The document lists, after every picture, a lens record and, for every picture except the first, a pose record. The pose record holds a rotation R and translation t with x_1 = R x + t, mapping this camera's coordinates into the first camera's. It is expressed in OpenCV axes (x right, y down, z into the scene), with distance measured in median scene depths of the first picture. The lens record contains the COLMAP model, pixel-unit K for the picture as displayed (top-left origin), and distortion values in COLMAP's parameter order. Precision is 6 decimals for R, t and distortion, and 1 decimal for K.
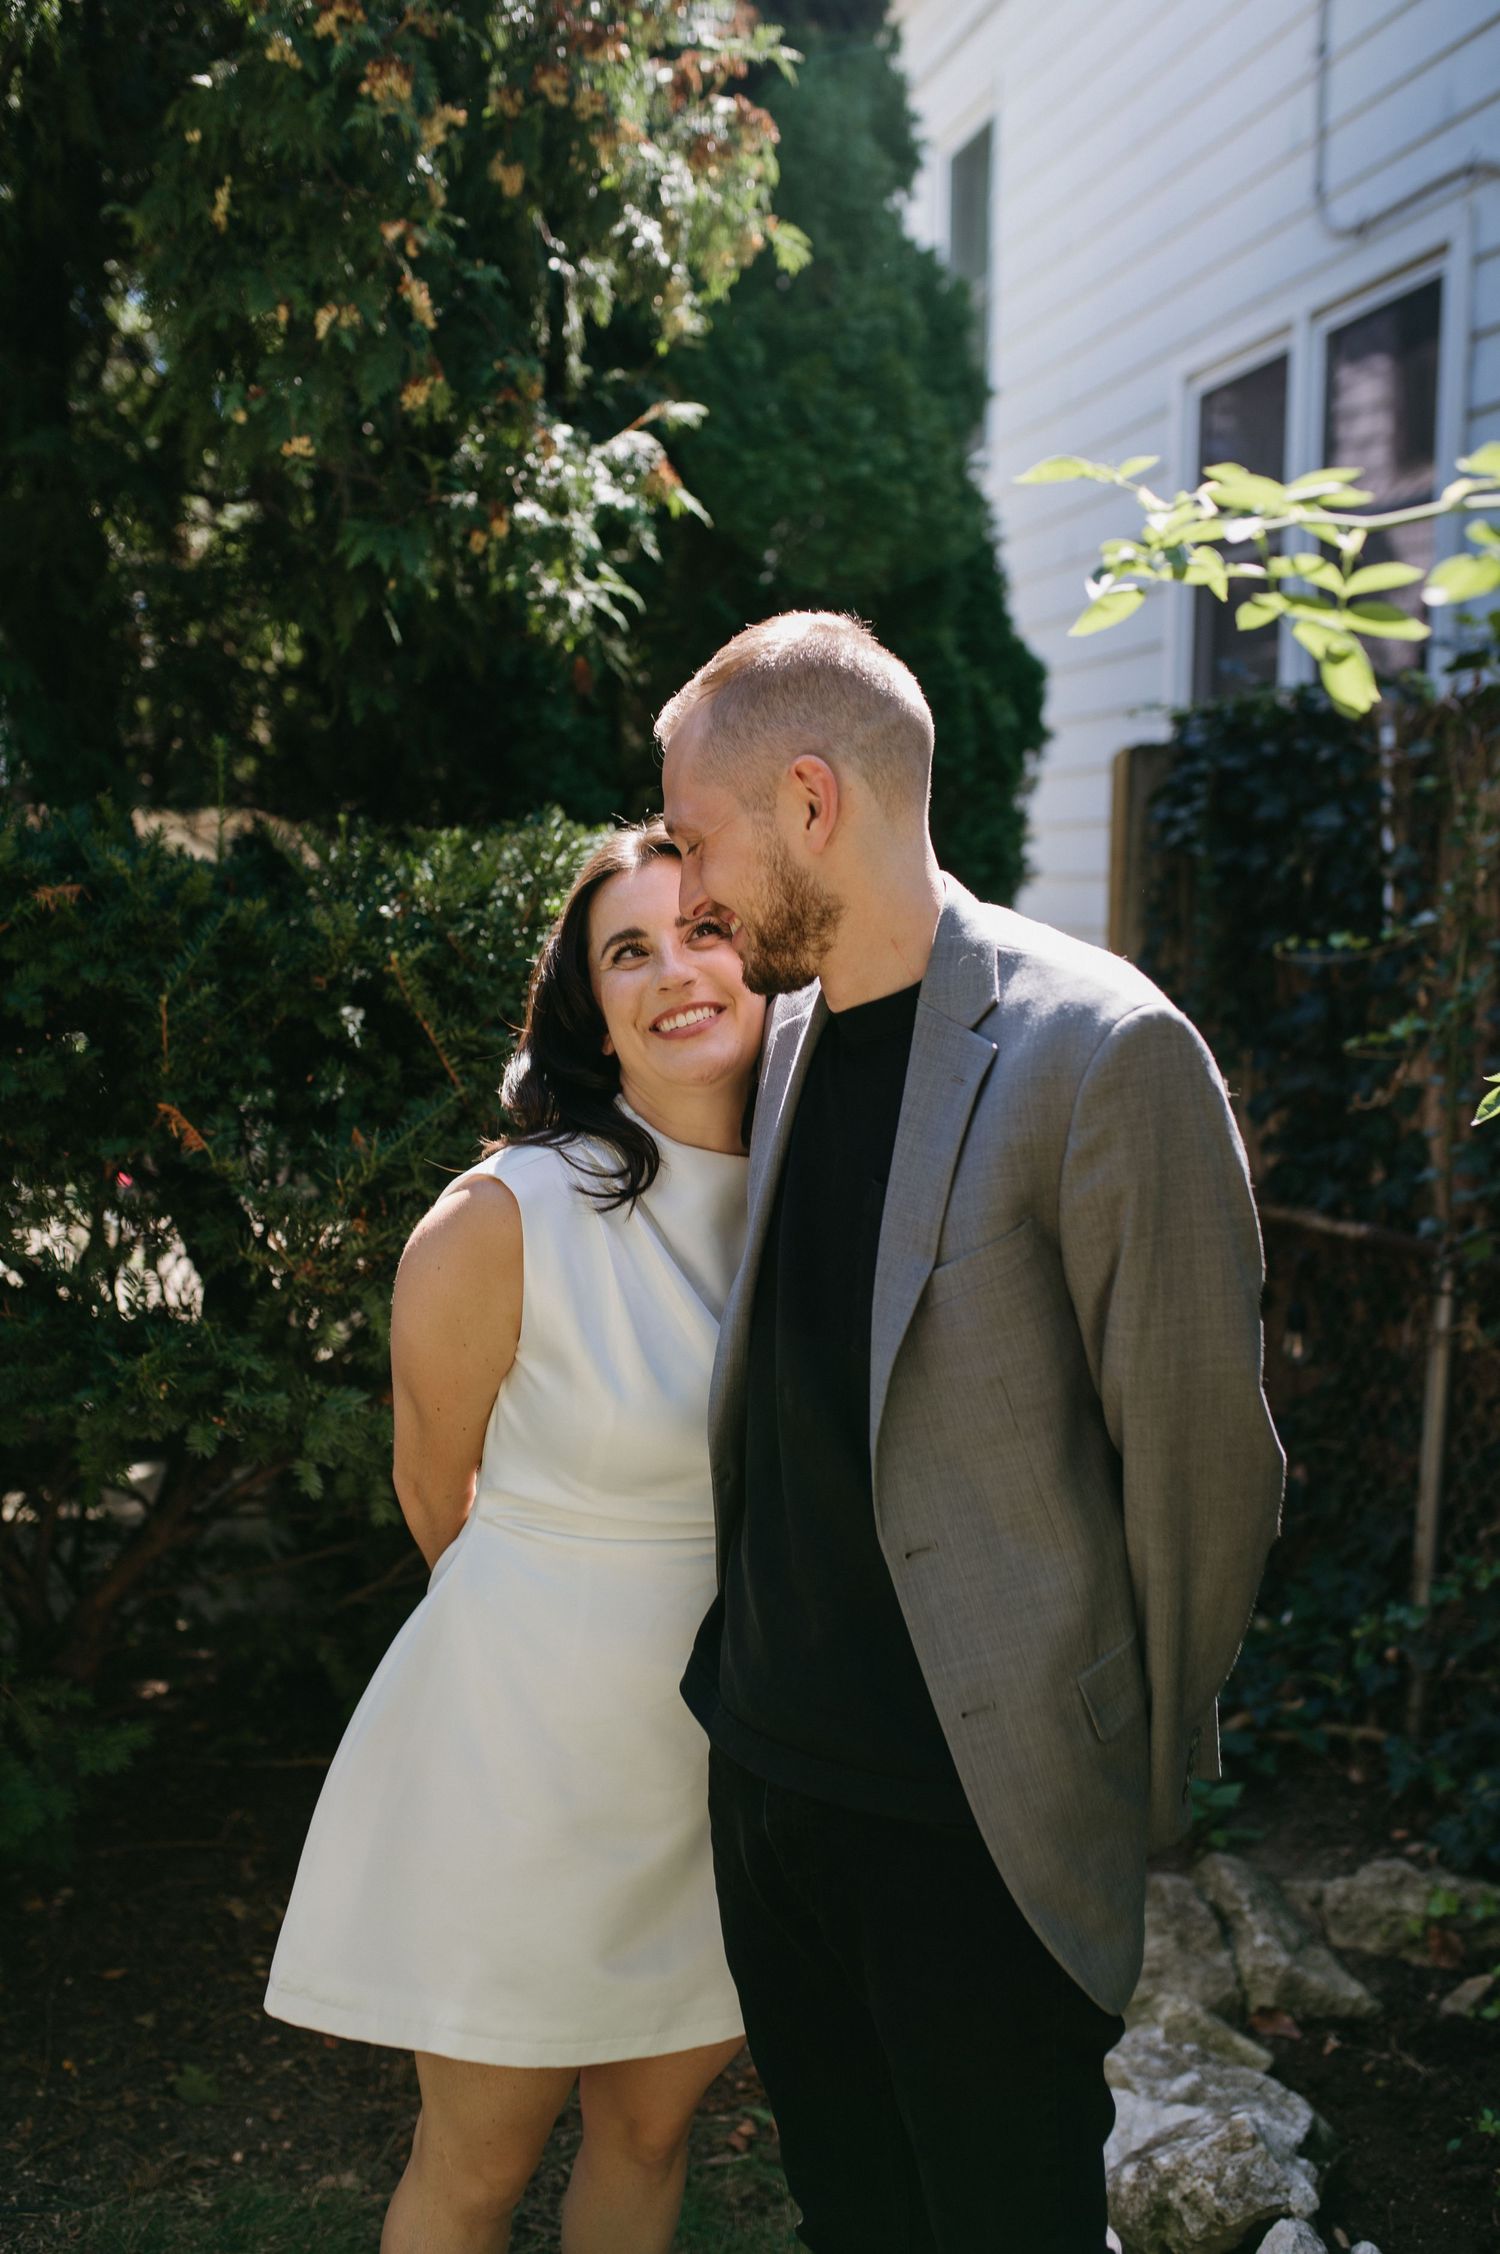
lens RADIAL K [[2153.1, 0, 758.1], [0, 2153.1, 1126.8], [0, 0, 1]] dist [-0.024511, 0.000000]
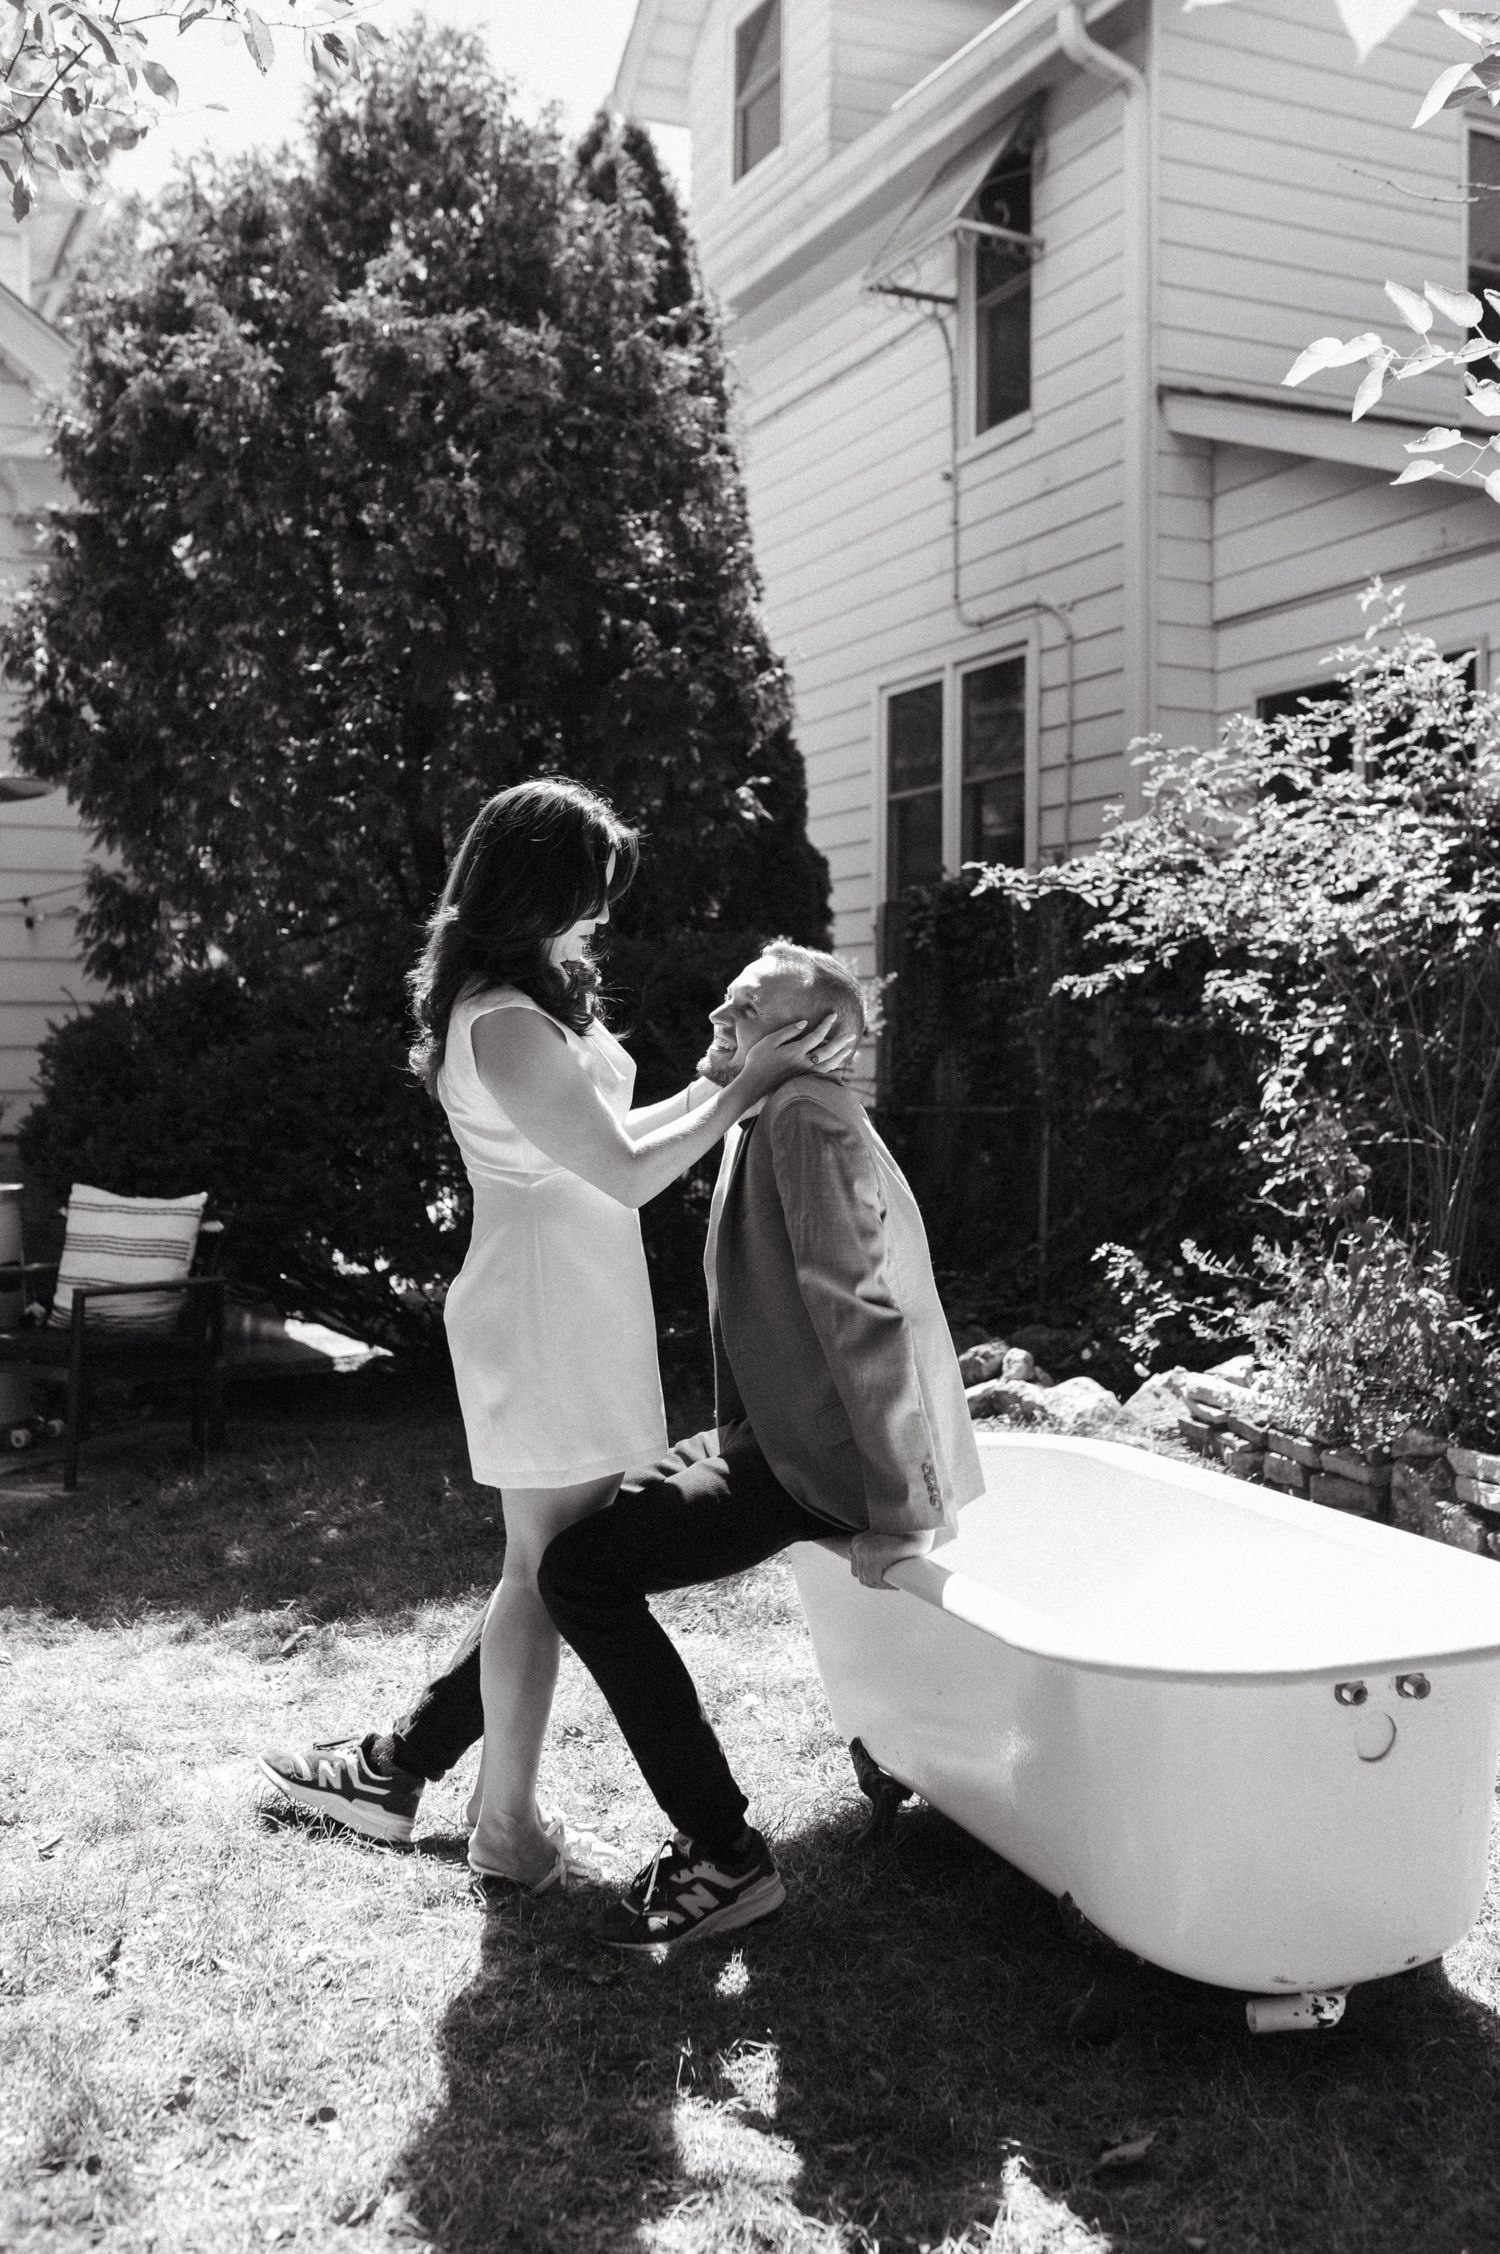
lens RADIAL K [[2153.1, 0, 787.8], [0, 2153.1, 1069.7], [0, 0, 1]] dist [-0.024511, 0.000000]
pose [[0.980918, -0.012405, 0.194026, -0.513906], [0.030058, 0.995640, -0.088306, 0.257704], [-0.192085, 0.092453, 0.977014, -1.558103]]
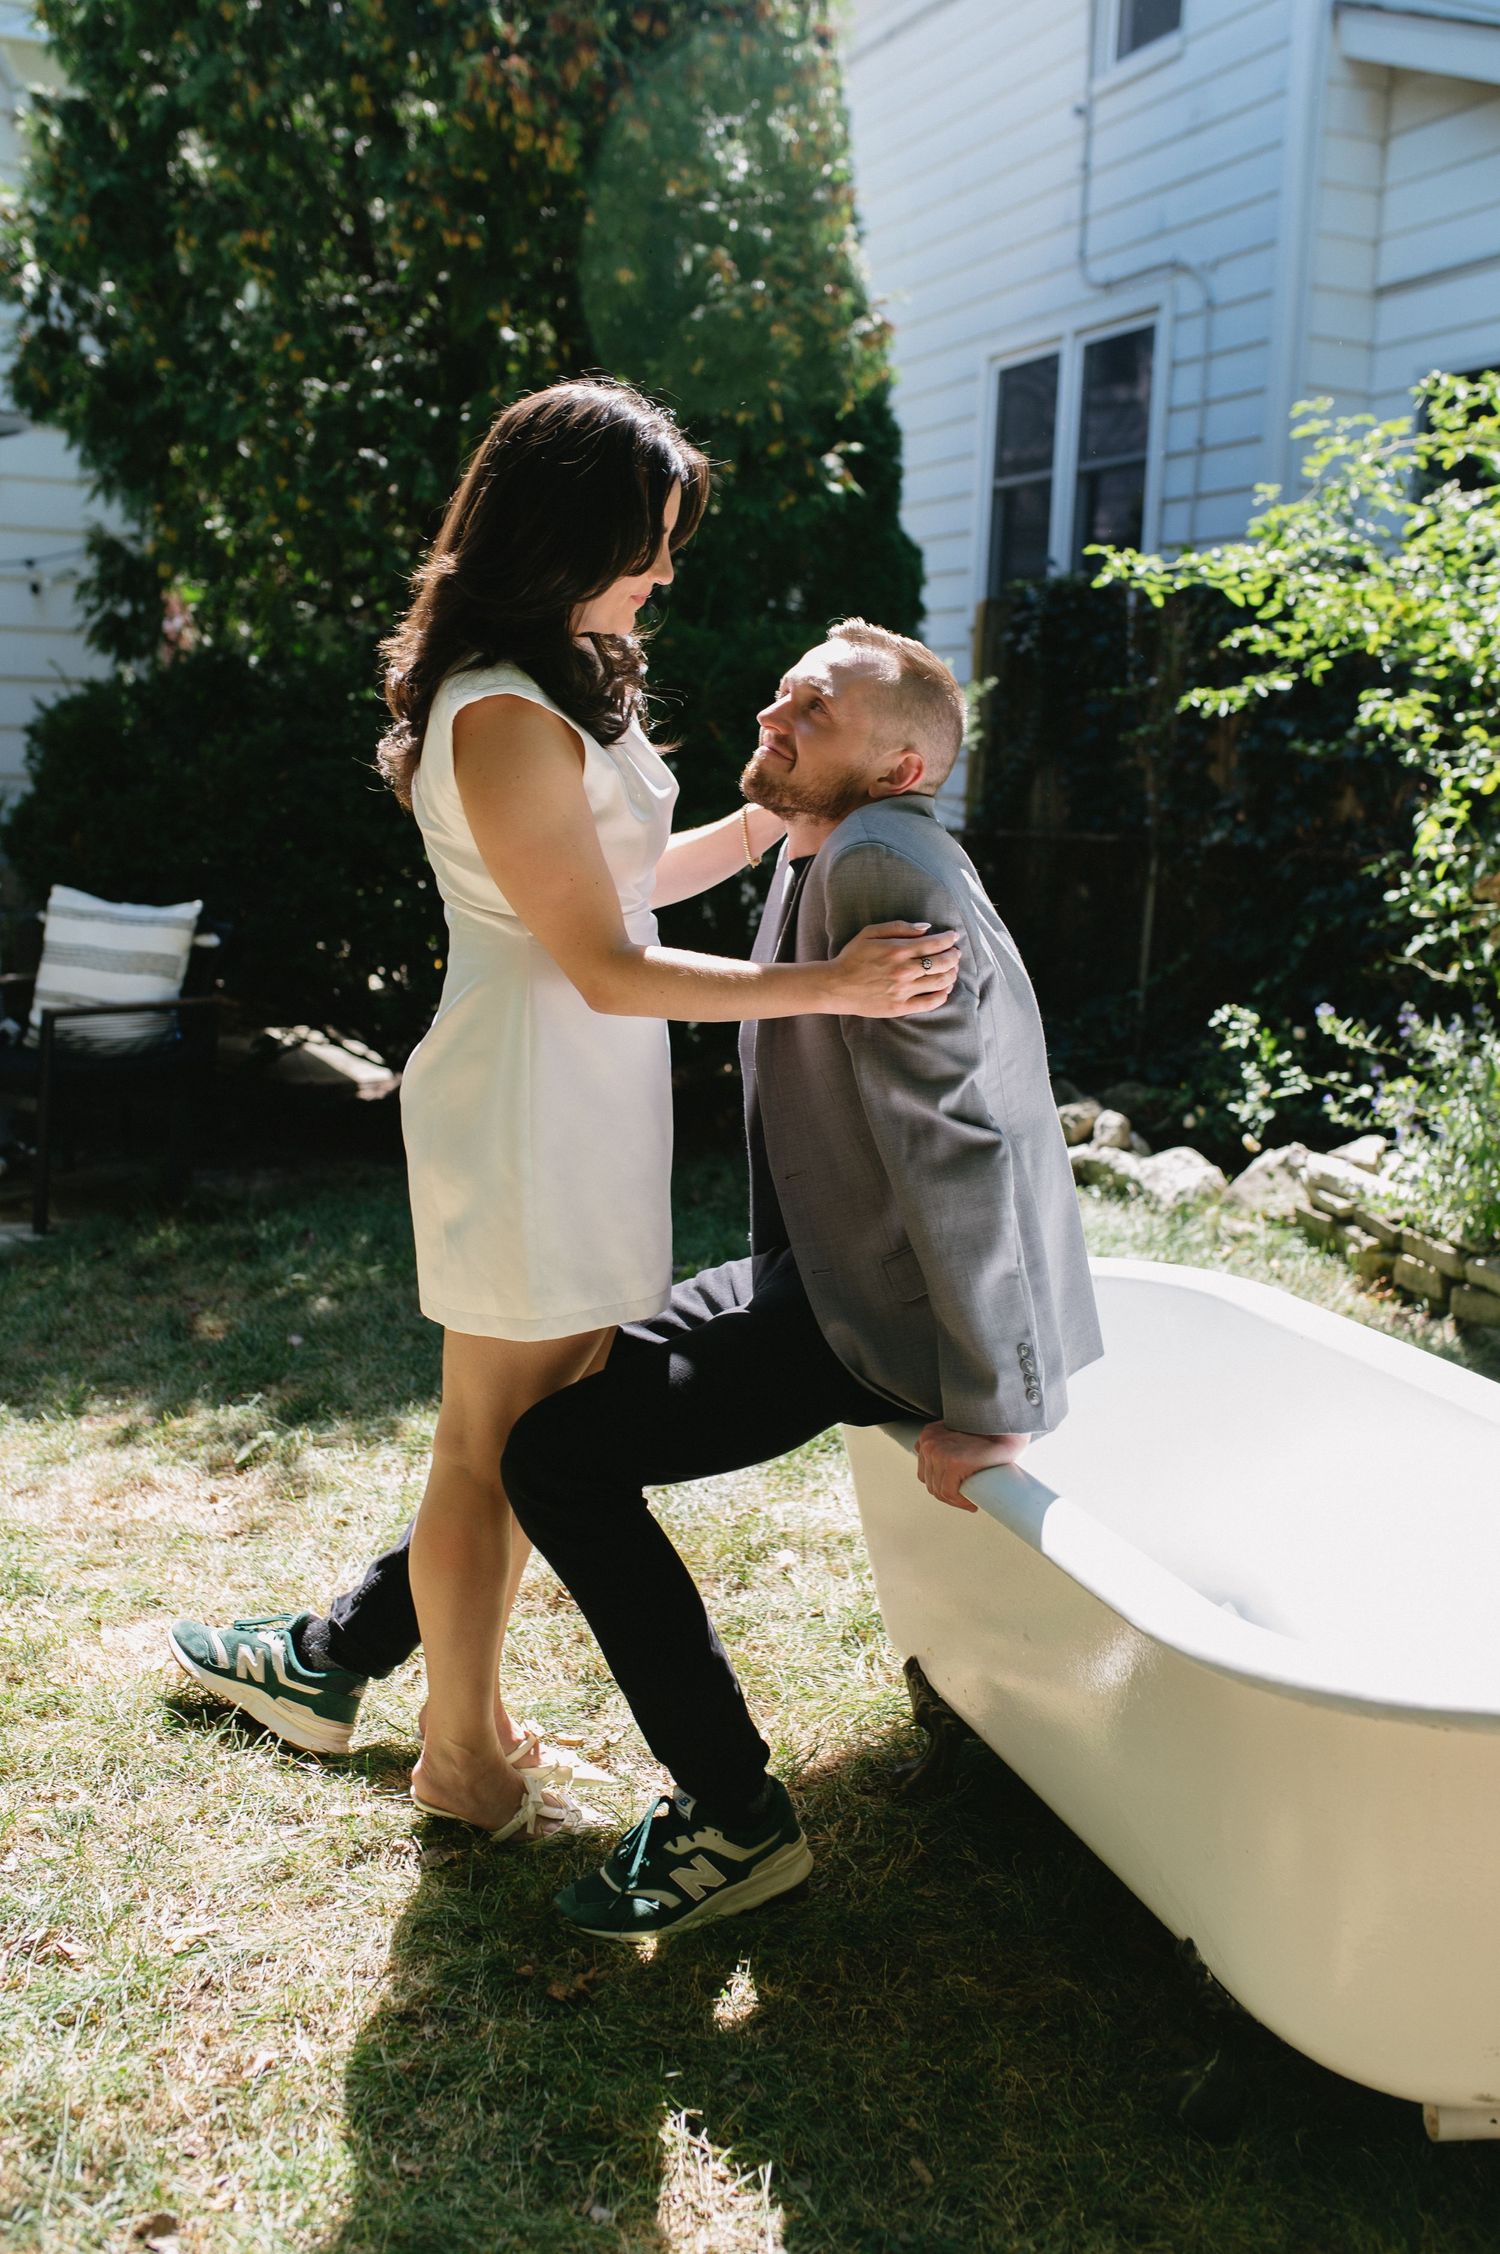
lens RADIAL K [[2153.1, 0, 801.3], [0, 2153.1, 1102.2], [0, 0, 1]] dist [-0.024511, 0.000000]
pose [[0.986412, 0.001188, 0.164286, -0.456860], [-0.011241, 0.998119, 0.060274, 0.228385], [-0.163905, -0.061301, 0.984570, -1.289222]]
